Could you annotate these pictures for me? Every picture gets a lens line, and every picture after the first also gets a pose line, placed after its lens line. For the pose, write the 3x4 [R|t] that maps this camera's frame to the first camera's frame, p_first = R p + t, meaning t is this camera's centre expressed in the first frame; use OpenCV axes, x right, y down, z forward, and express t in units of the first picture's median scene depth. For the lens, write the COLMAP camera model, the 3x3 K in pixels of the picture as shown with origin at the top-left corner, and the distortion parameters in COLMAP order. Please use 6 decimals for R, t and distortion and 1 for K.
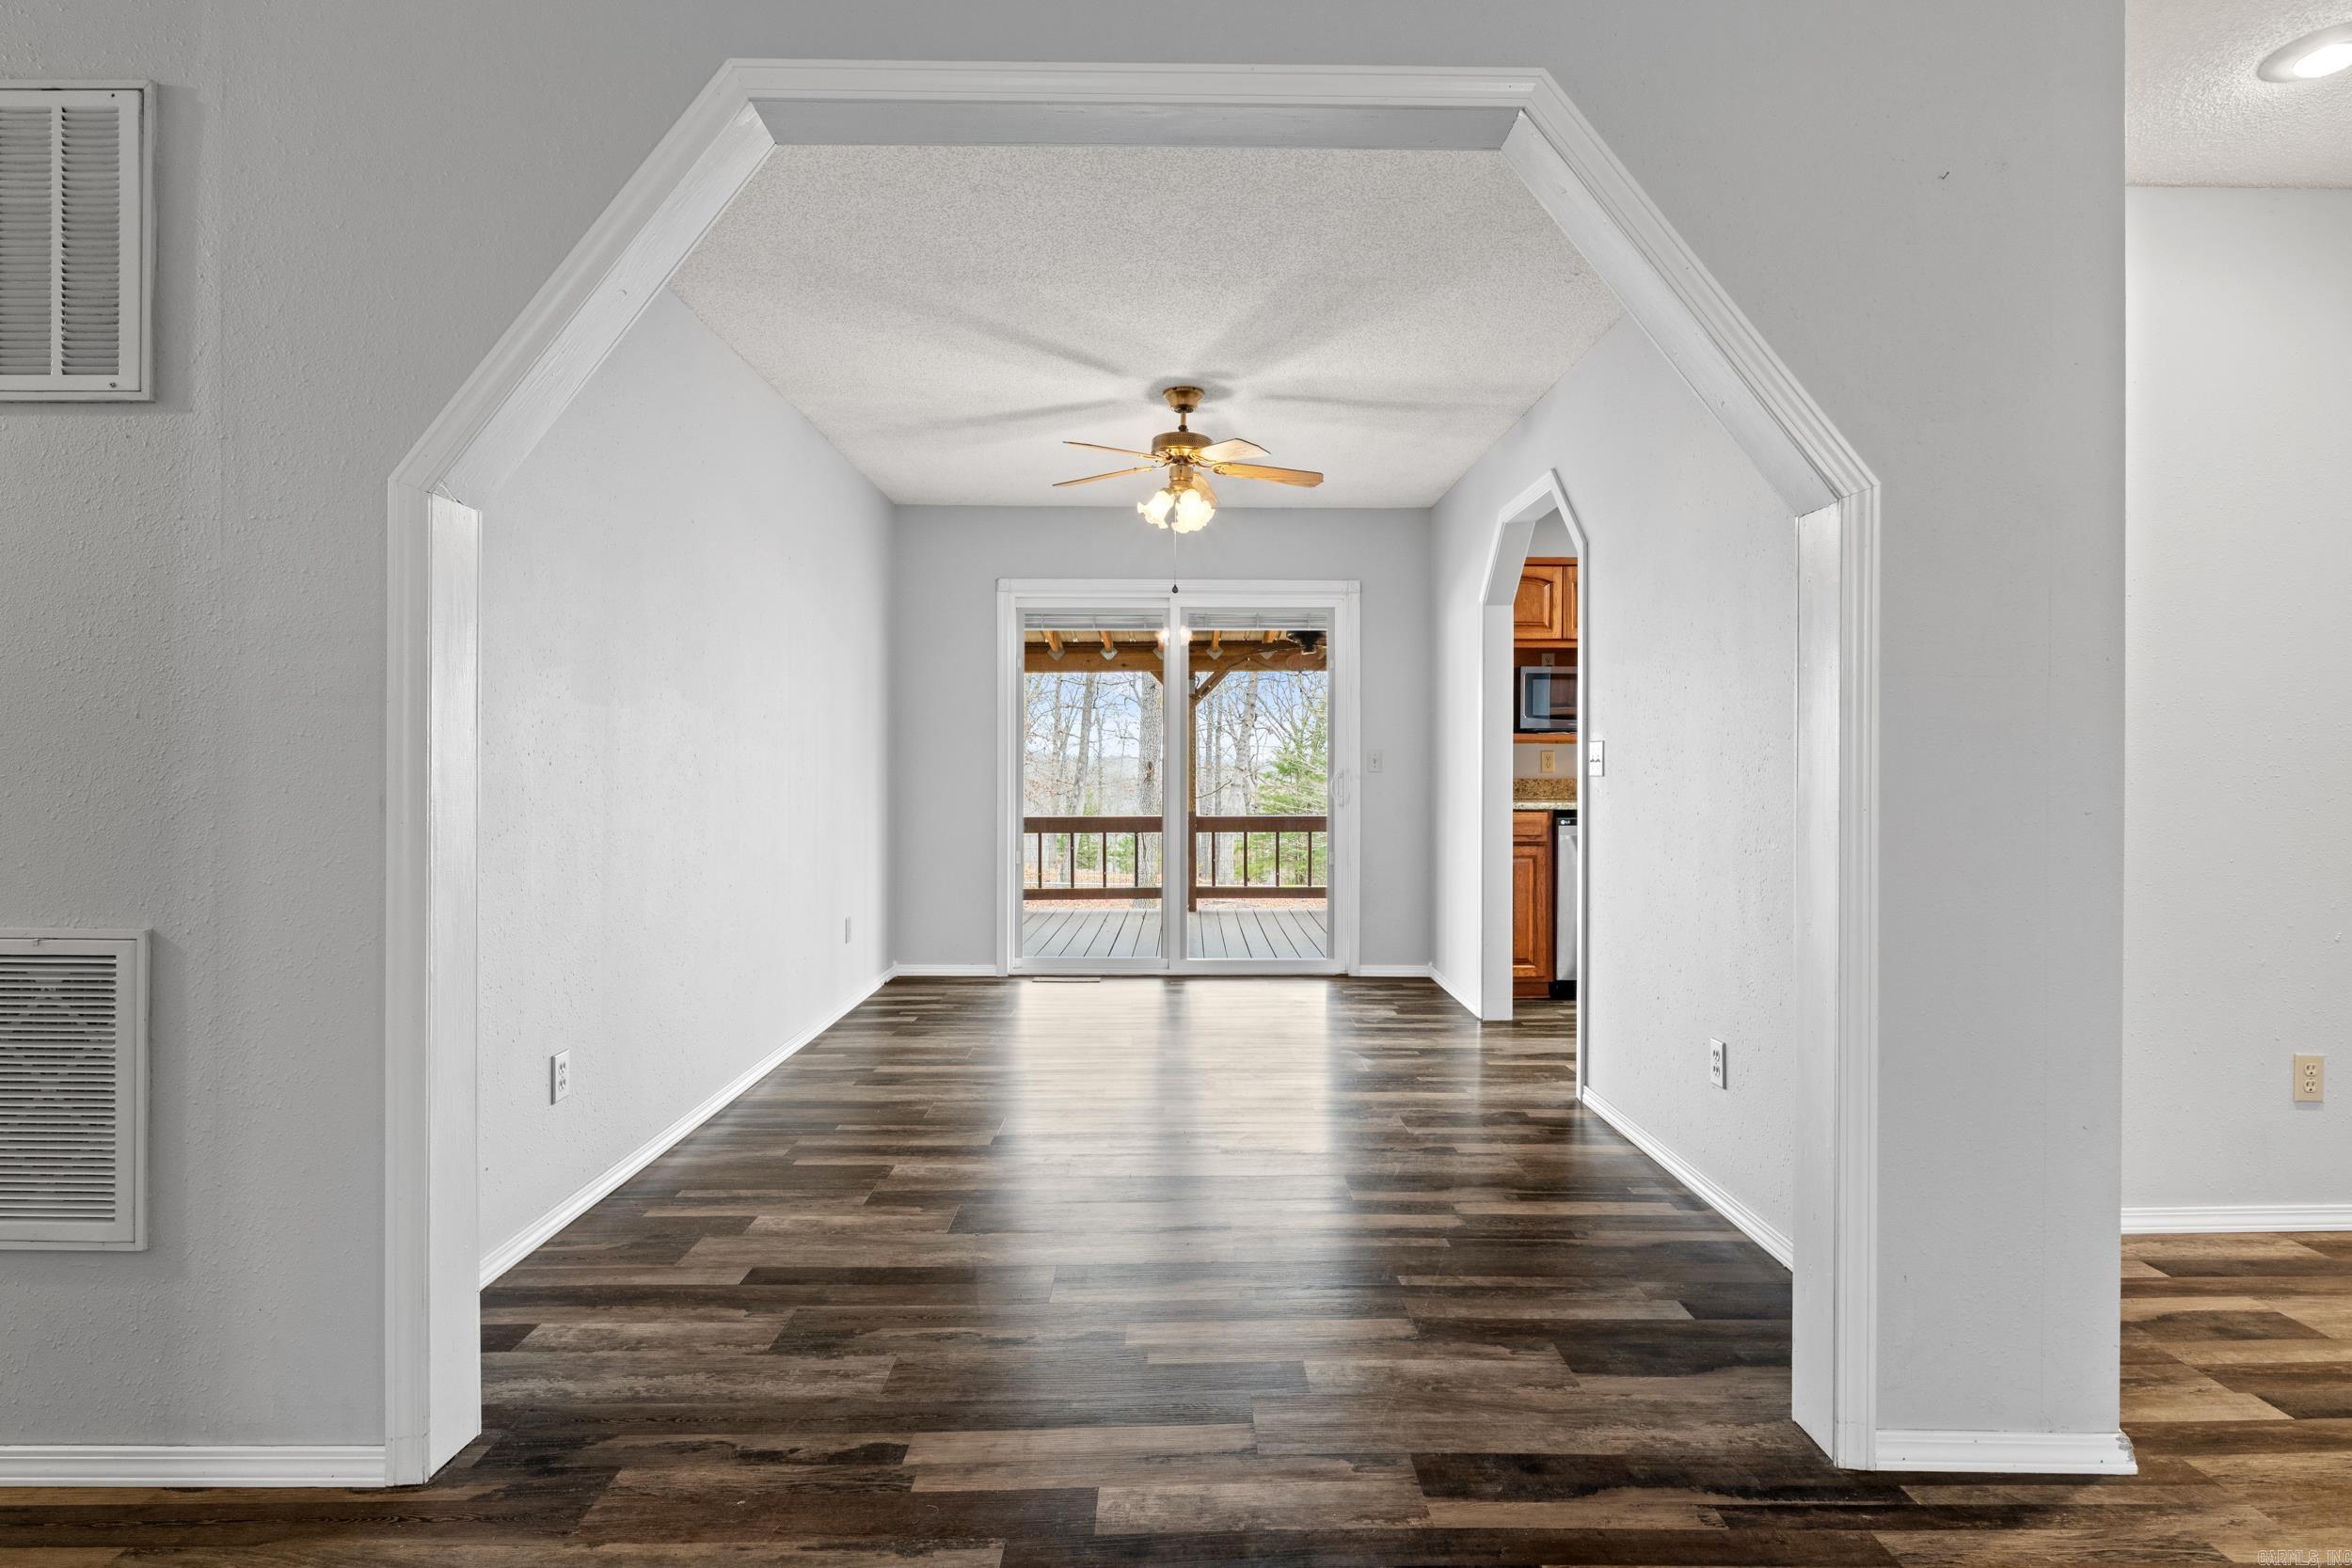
lens RADIAL K [[1148.3, 0, 1201.0], [0, 1148.3, 768.8], [0, 0, 1]] dist [0.005012, -0.000334]
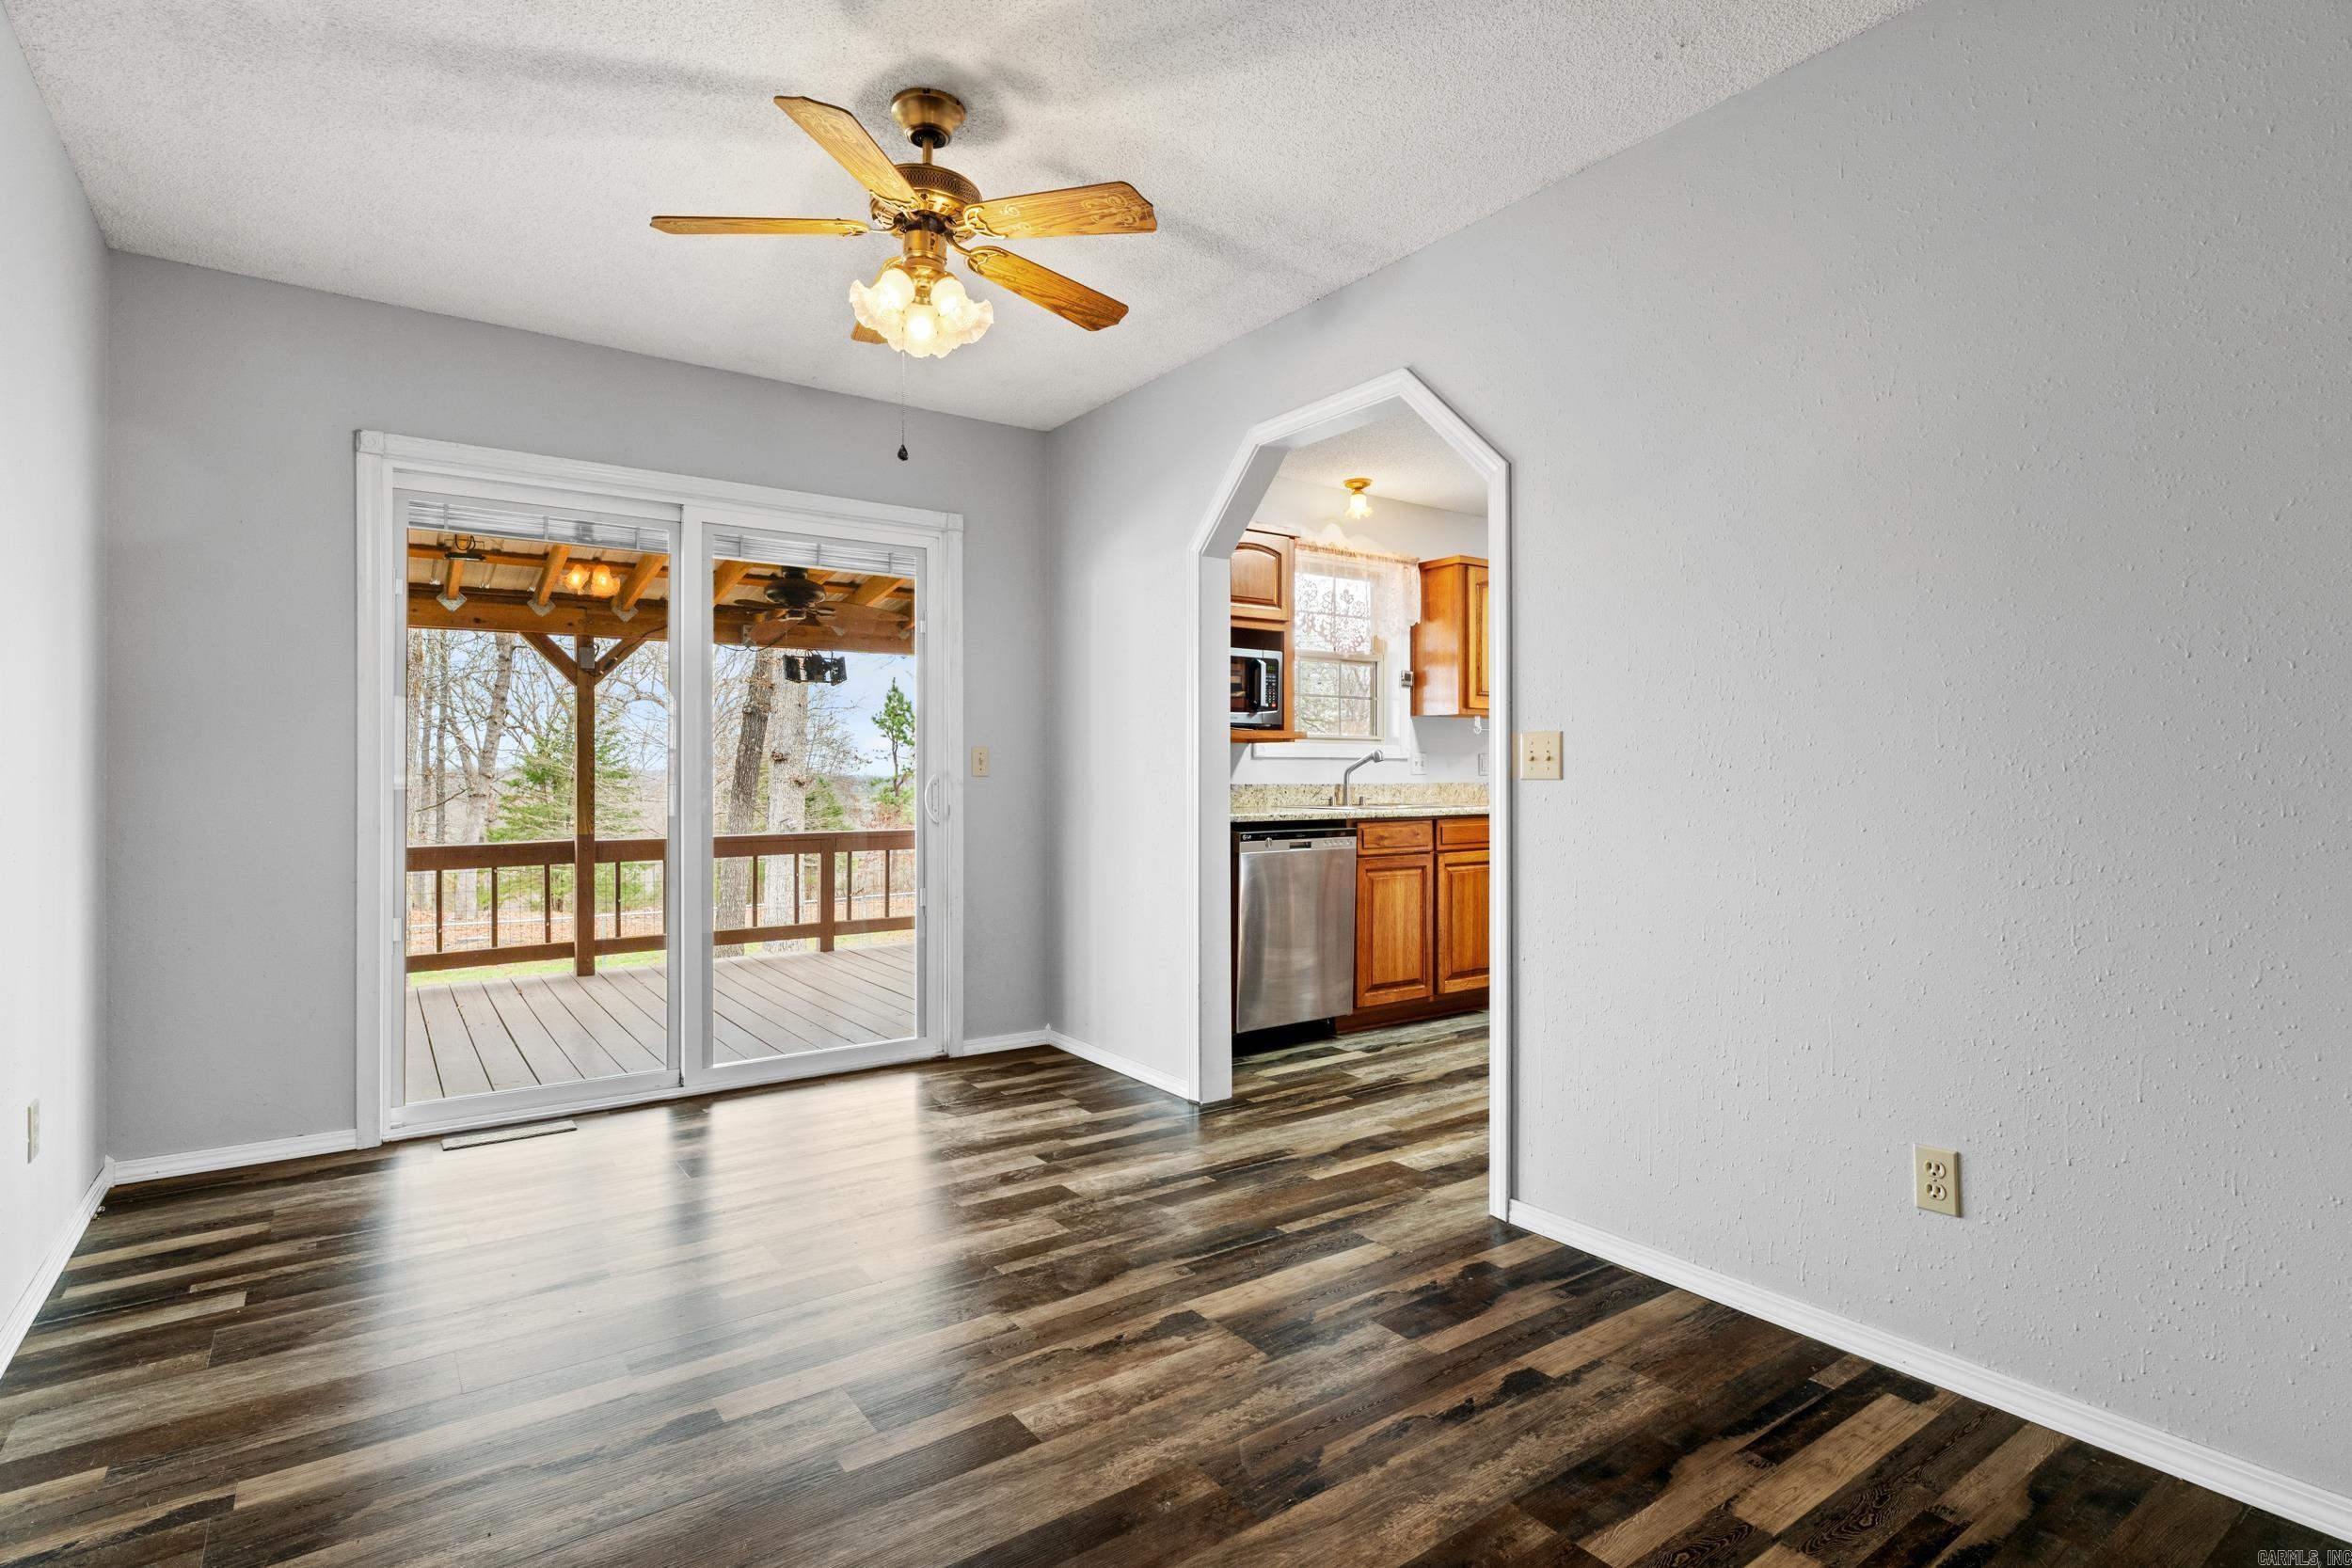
lens RADIAL K [[1148.3, 0, 1162.5], [0, 1148.3, 774.1], [0, 0, 1]] dist [0.005012, -0.000334]
pose [[0.829362, -0.002724, 0.558705, -0.177619], [0.003308, 0.999995, -0.000036, 0.001633], [-0.558702, 0.001879, 0.829366, 0.348116]]
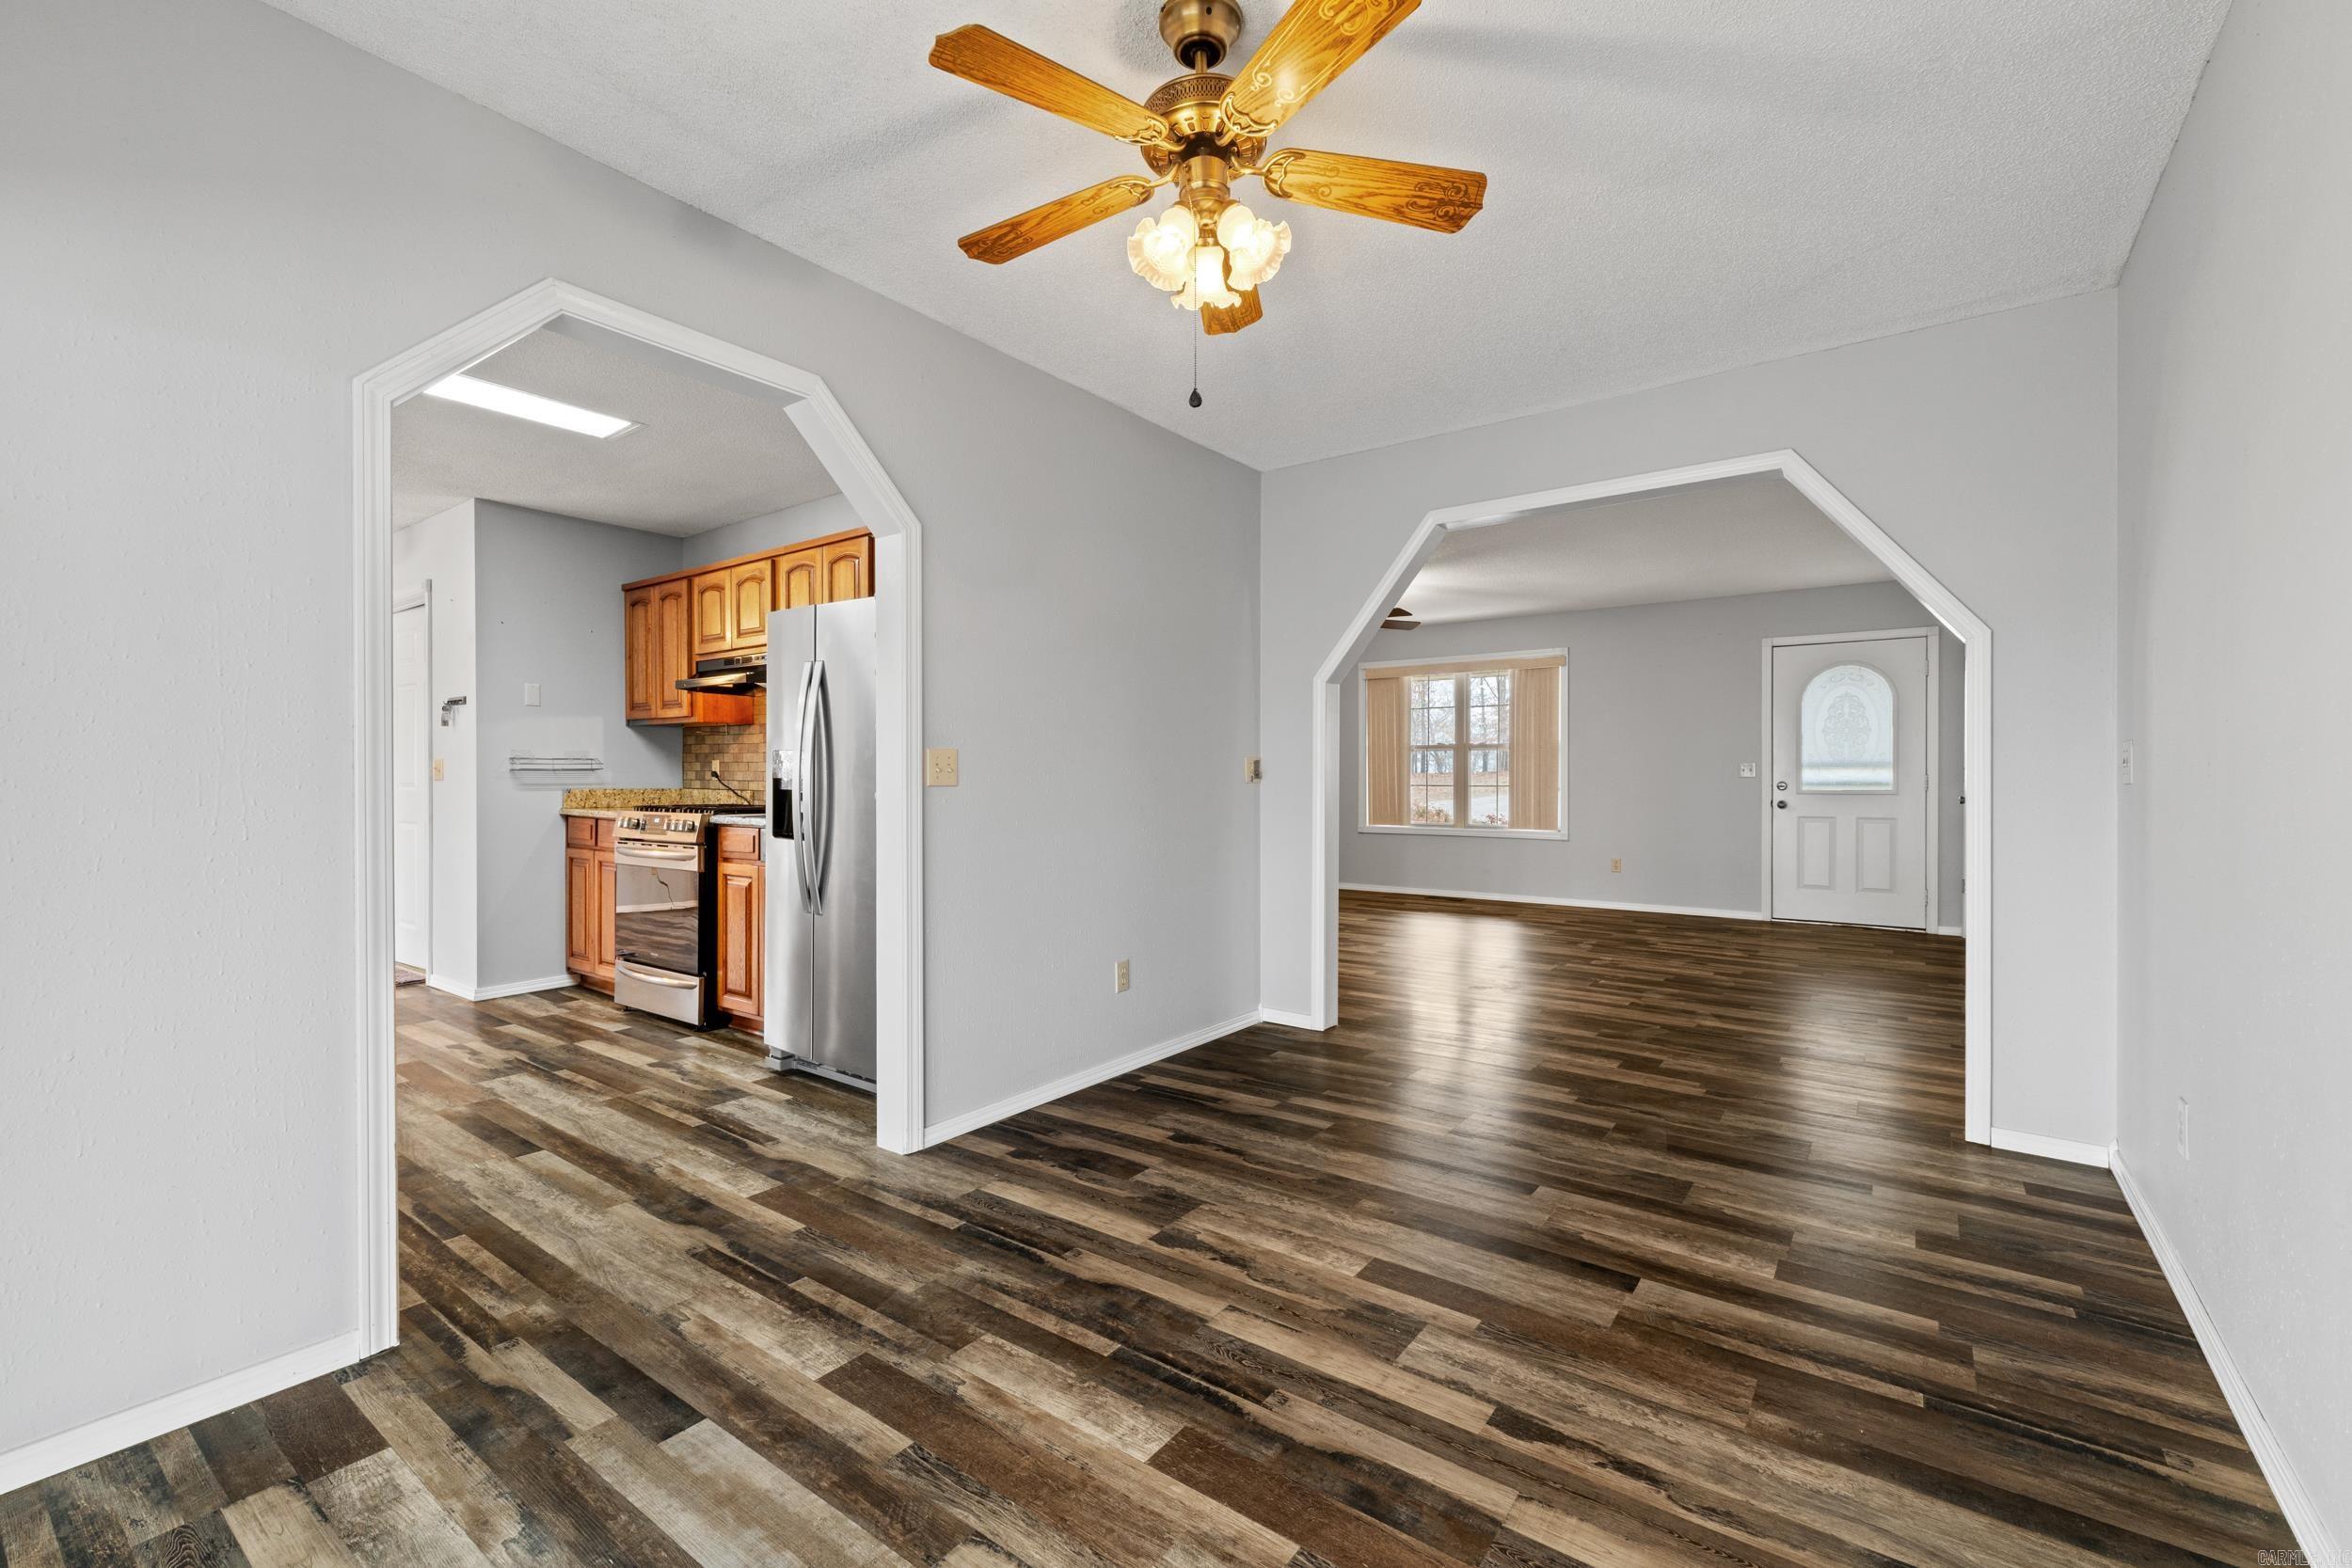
lens RADIAL K [[998.0, 0, 1182.3], [0, 998.0, 789.6], [0, 0, 1]] dist [0.003192, 0.000943]
pose [[-0.790211, -0.005749, 0.612808, -0.206230], [0.001251, 0.999939, 0.010995, 0.000691], [-0.612834, 0.009455, -0.790155, 1.011750]]
